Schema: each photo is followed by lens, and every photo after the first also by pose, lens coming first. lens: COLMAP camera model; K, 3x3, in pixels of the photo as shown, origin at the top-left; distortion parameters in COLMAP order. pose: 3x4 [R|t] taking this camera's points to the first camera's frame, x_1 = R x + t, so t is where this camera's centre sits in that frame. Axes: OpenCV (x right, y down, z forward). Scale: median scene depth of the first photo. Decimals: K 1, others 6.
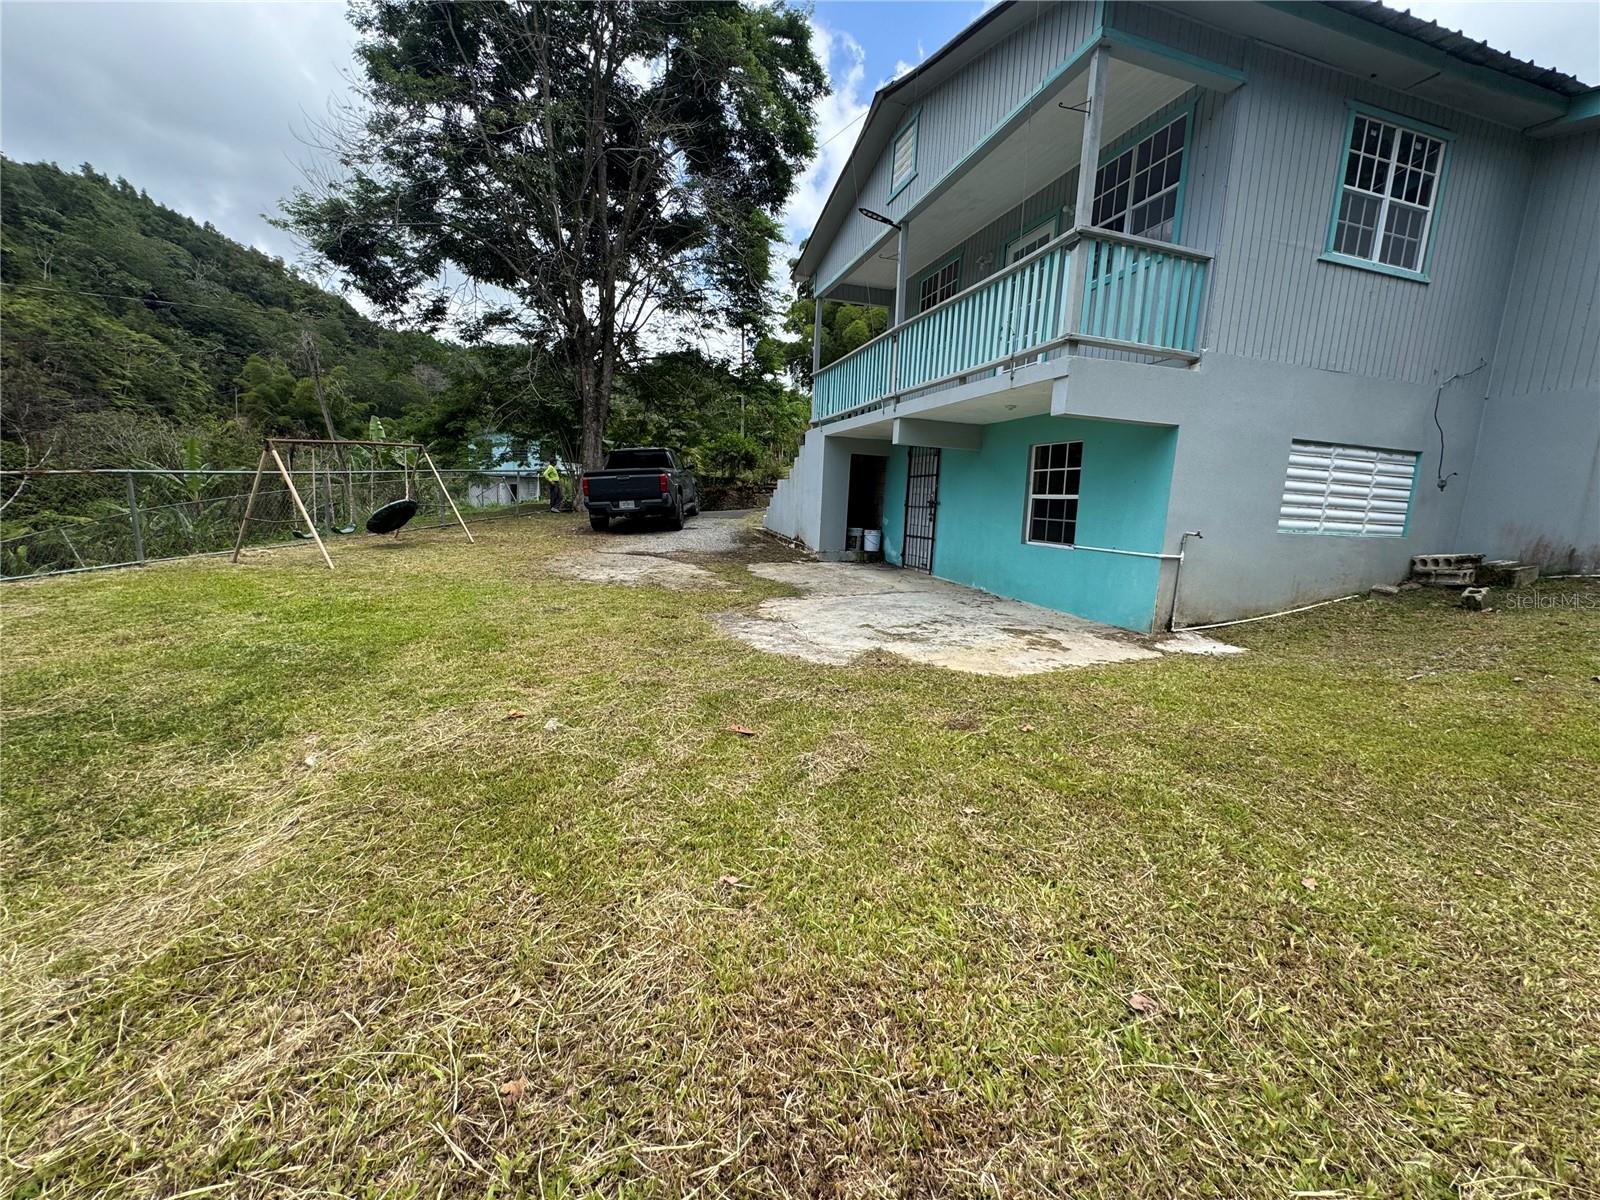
lens RADIAL K [[636.9, 0, 800.3], [0, 636.9, 597.5], [0, 0, 1]] dist [-0.004915, 0.000900]
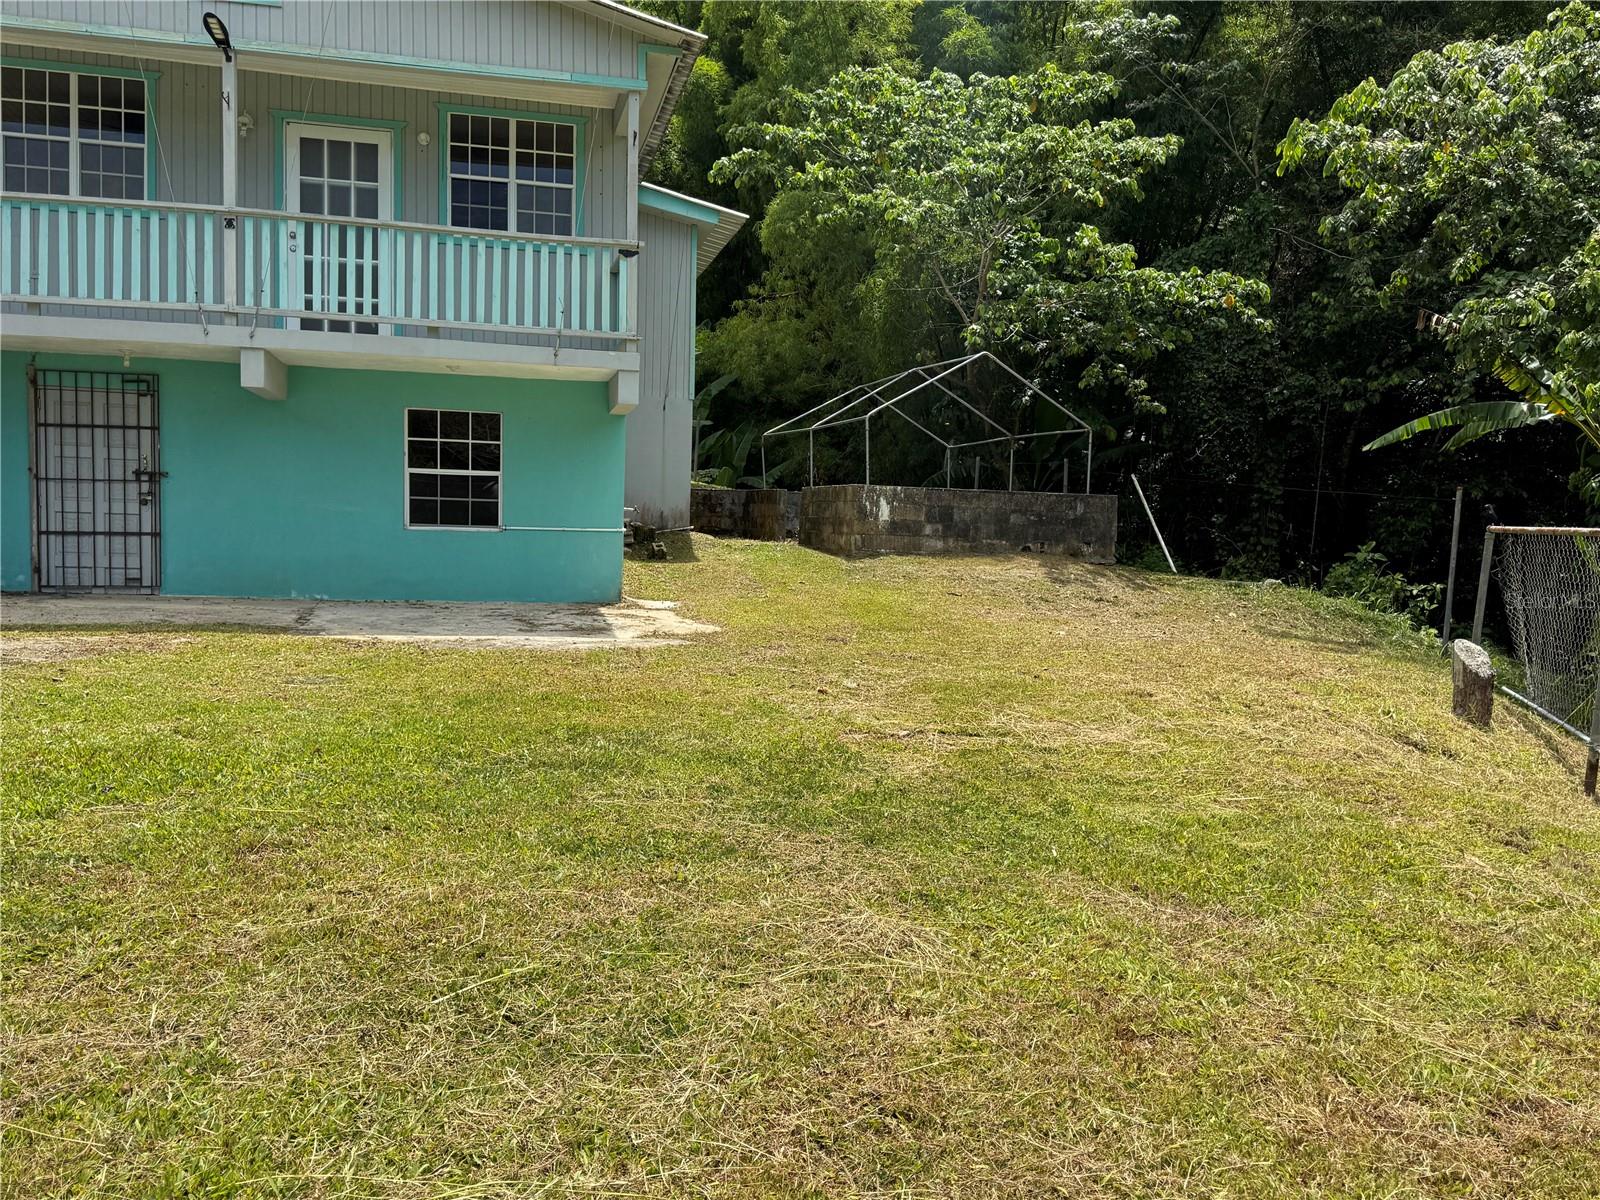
lens RADIAL K [[1279.0, 0, 802.8], [0, 1279.0, 607.8], [0, 0, 1]] dist [0.109177, -0.161998]
pose [[0.053691, -0.110082, 0.992471, -1.607846], [0.129099, 0.986329, 0.102417, -0.116226], [-0.990177, 0.122628, 0.067168, 0.535558]]
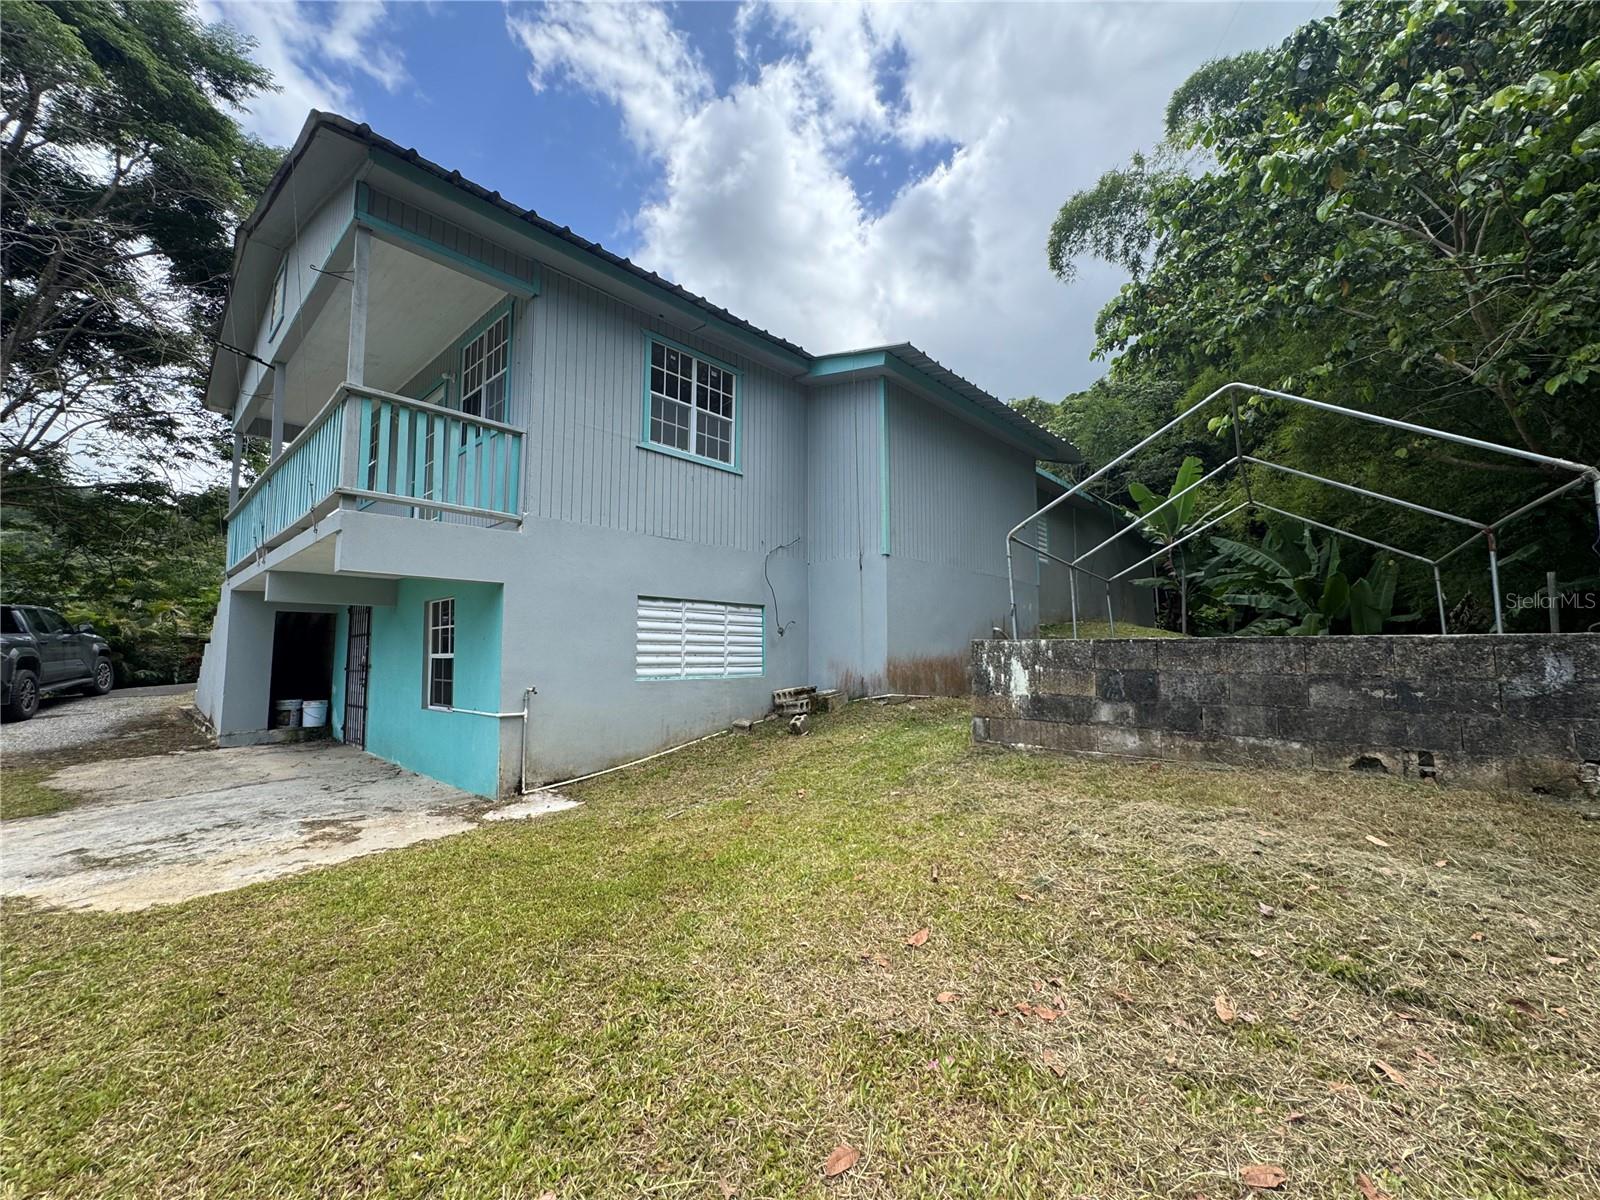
lens RADIAL K [[636.9, 0, 801.0], [0, 636.9, 599.7], [0, 0, 1]] dist [-0.004915, 0.000900]
pose [[0.860384, -0.005718, 0.509614, 0.457572], [0.121560, 0.973379, -0.194309, 0.006381], [-0.494937, 0.229129, 0.838175, -0.063897]]
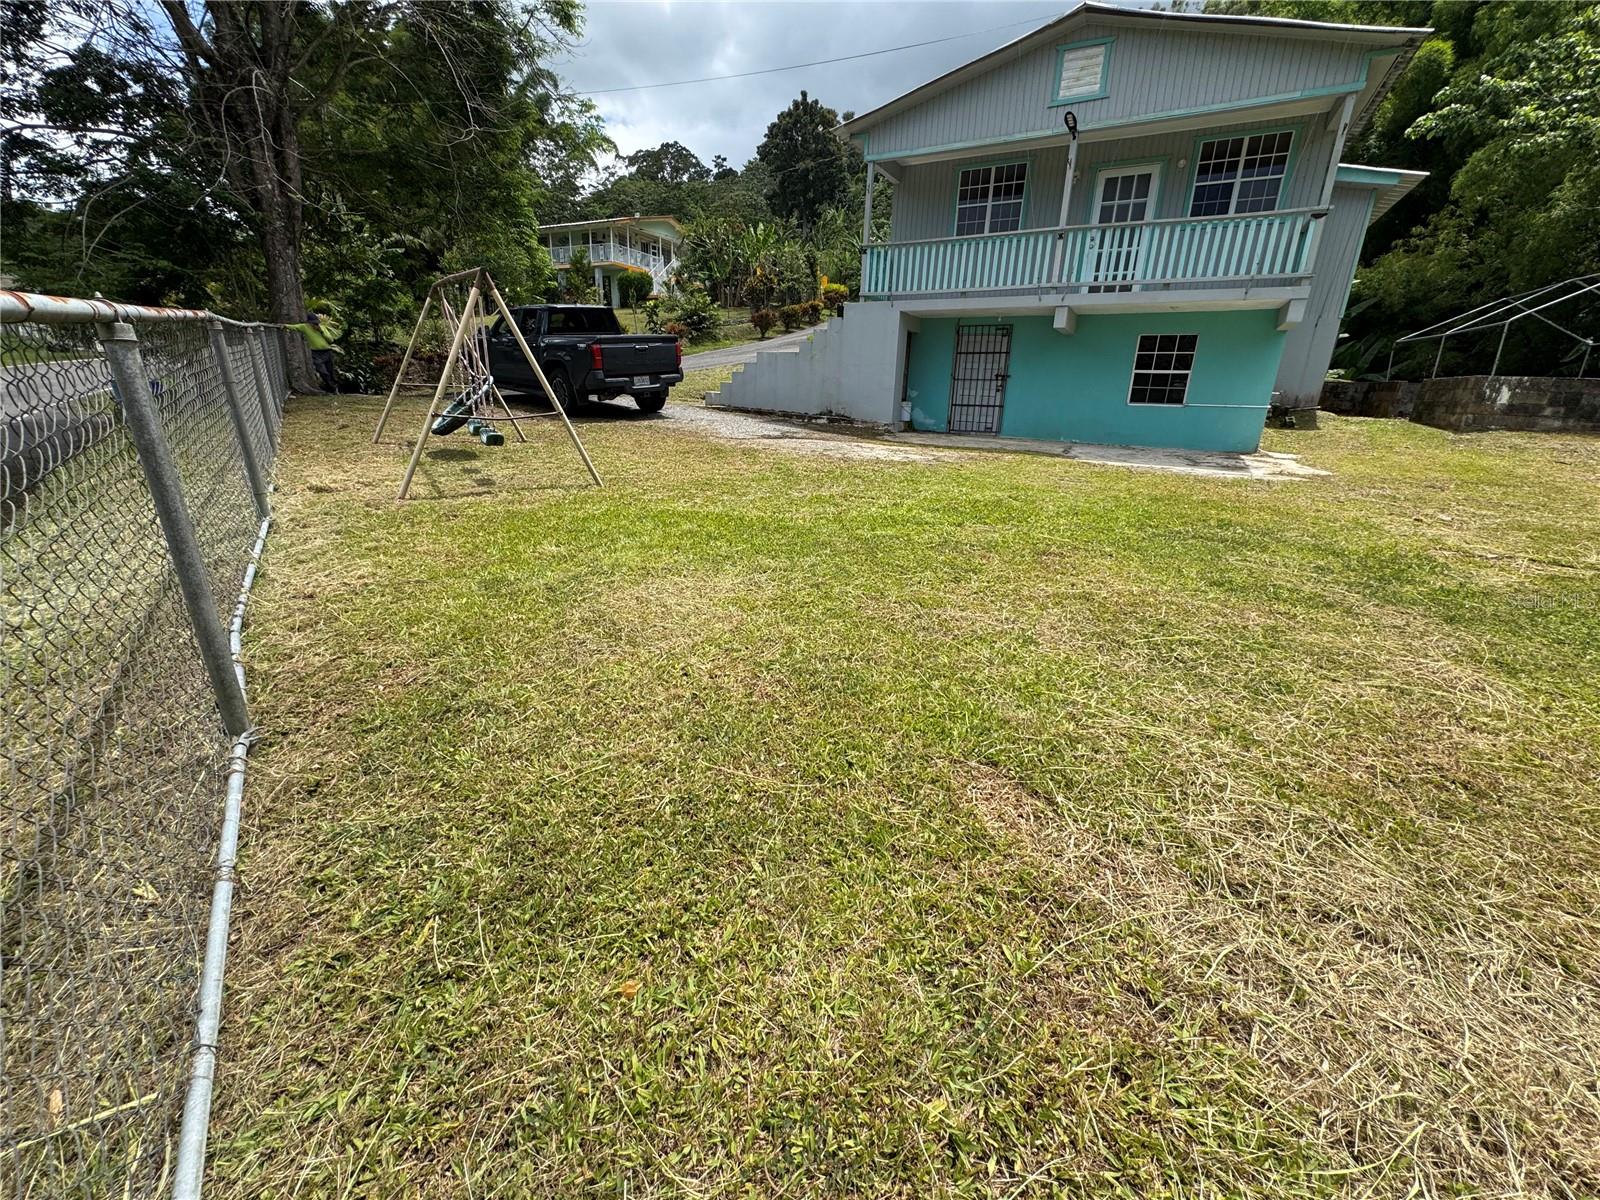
lens RADIAL K [[636.9, 0, 798.9], [0, 636.9, 597.4], [0, 0, 1]] dist [-0.004915, 0.000900]
pose [[0.713118, -0.239153, 0.658991, -1.629137], [0.109428, 0.966464, 0.232321, -0.103671], [-0.692451, -0.093560, 0.715373, 0.567641]]
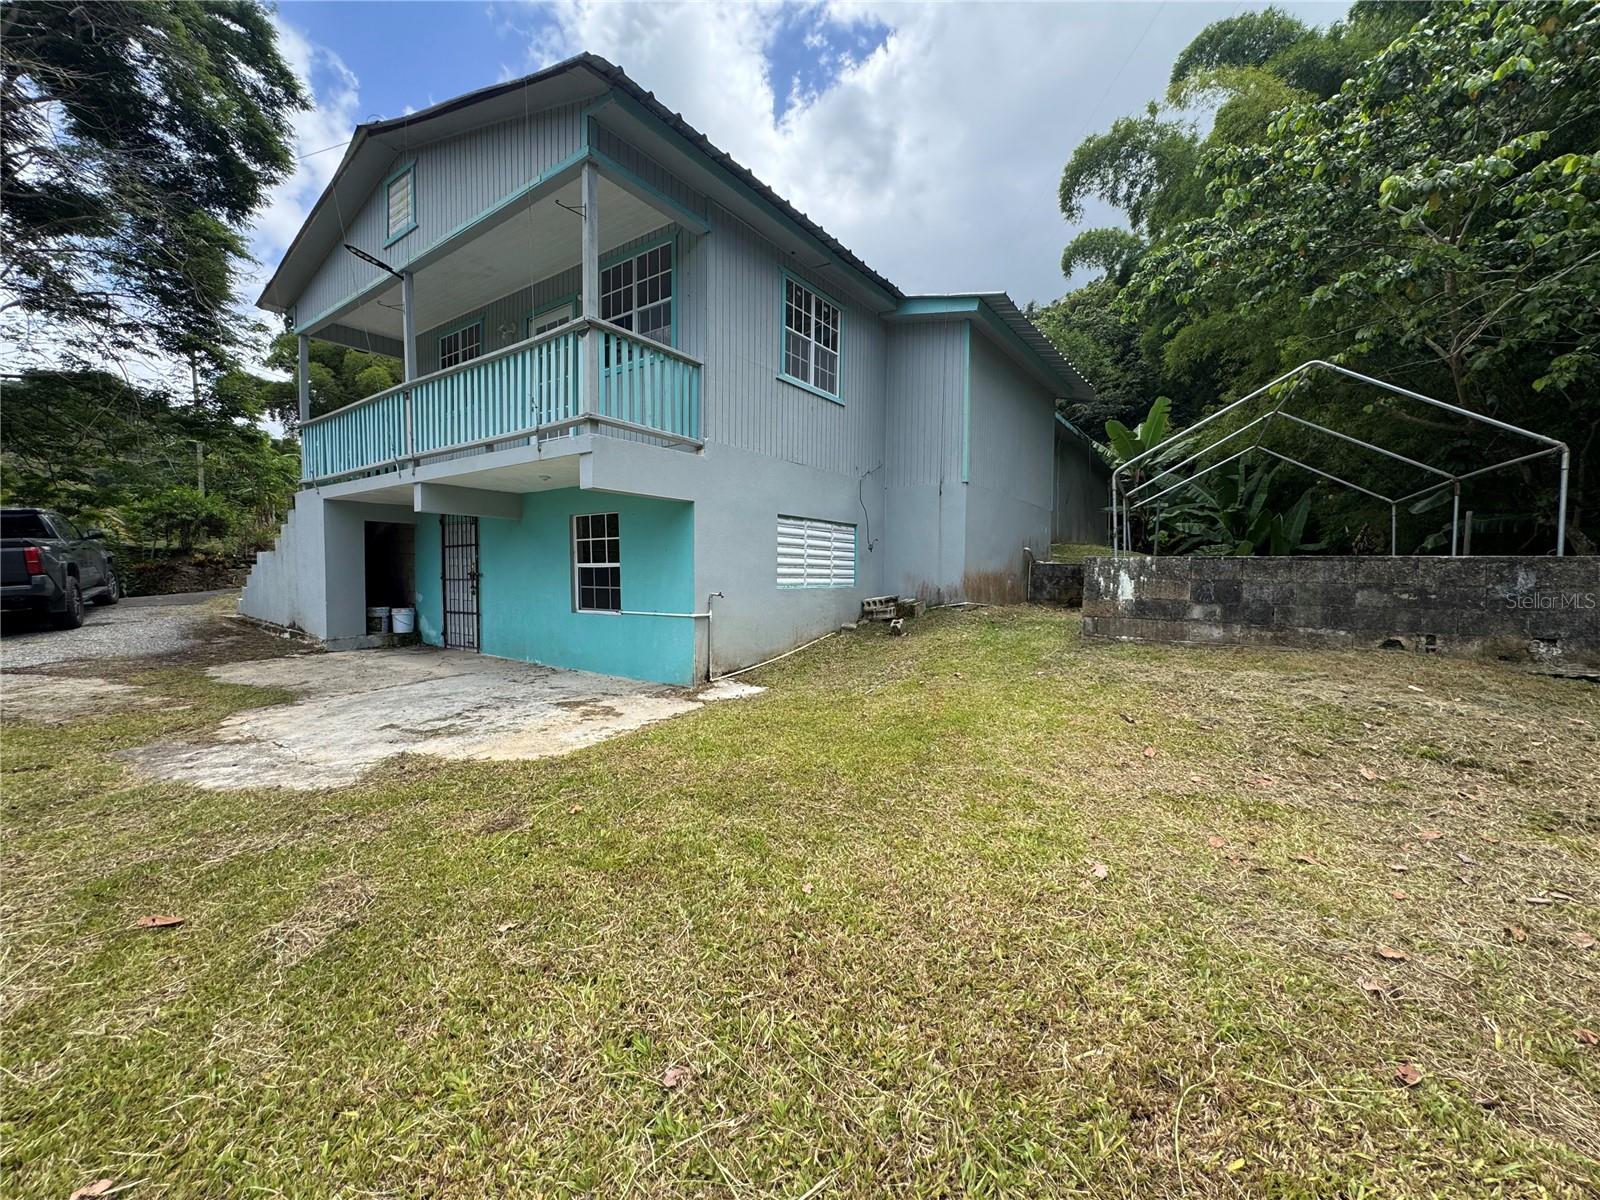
lens RADIAL K [[636.9, 0, 799.9], [0, 636.9, 596.7], [0, 0, 1]] dist [-0.004915, 0.000900]
pose [[0.792603, -0.062966, 0.606478, 0.037894], [0.123897, 0.990535, -0.059081, -0.008571], [-0.597018, 0.121969, 0.792902, -0.002123]]
